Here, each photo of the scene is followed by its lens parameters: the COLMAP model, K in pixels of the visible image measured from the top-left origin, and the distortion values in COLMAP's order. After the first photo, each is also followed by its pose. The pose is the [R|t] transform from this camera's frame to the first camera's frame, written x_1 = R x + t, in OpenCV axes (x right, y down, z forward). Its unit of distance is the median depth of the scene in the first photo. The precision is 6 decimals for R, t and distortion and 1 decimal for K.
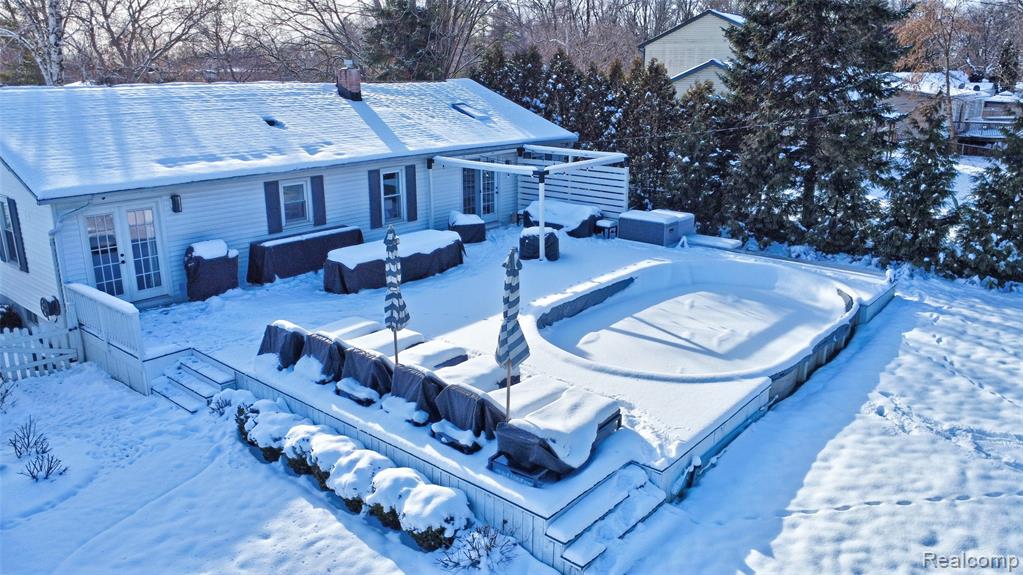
lens RADIAL K [[753.2, 0, 511.5], [0, 753.2, 287.5], [0, 0, 1]] dist [-0.030484, -0.004445]
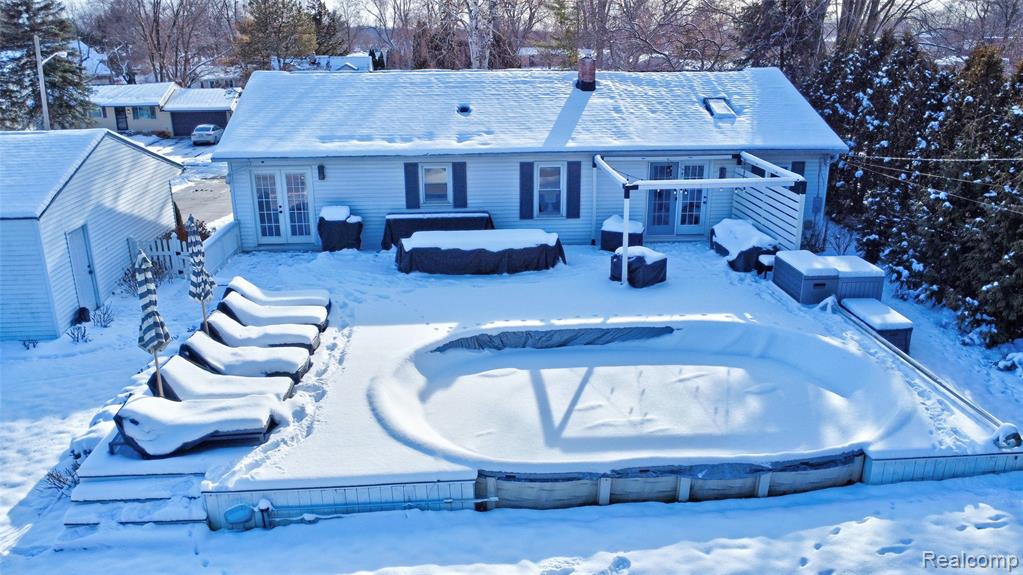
lens RADIAL K [[753.2, 0, 511.5], [0, 753.2, 287.5], [0, 0, 1]] dist [-0.030484, -0.004445]
pose [[0.700487, 0.222510, -0.678091, 0.599712], [-0.193012, 0.973811, 0.120162, -0.123508], [0.687069, 0.046708, 0.725089, 0.285077]]
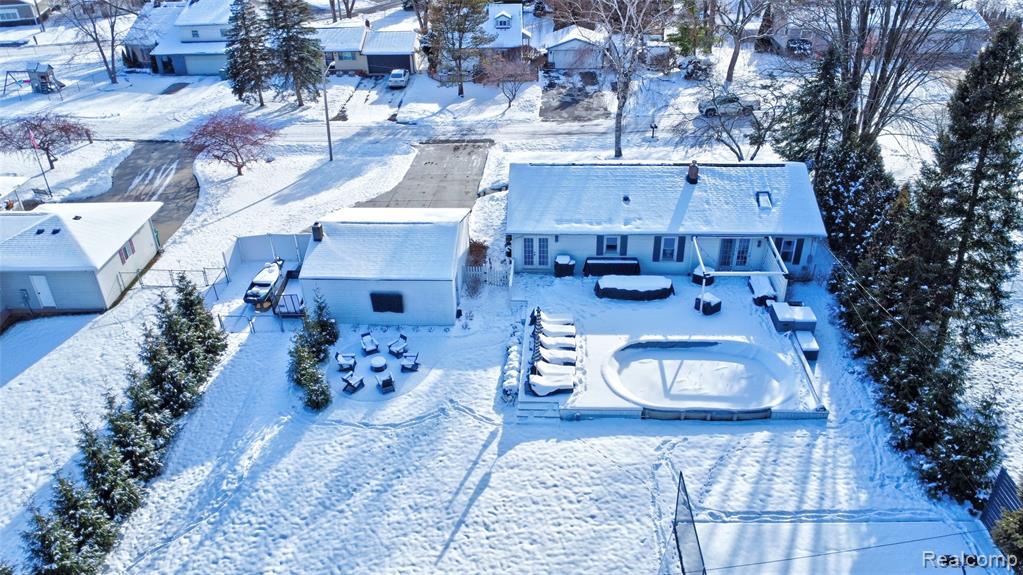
lens RADIAL K [[753.2, 0, 511.5], [0, 753.2, 287.5], [0, 0, 1]] dist [-0.030484, -0.004445]
pose [[0.602108, 0.401281, -0.690246, 1.172079], [-0.198805, 0.912643, 0.357155, -0.763658], [0.773268, -0.077822, 0.629286, -0.677700]]
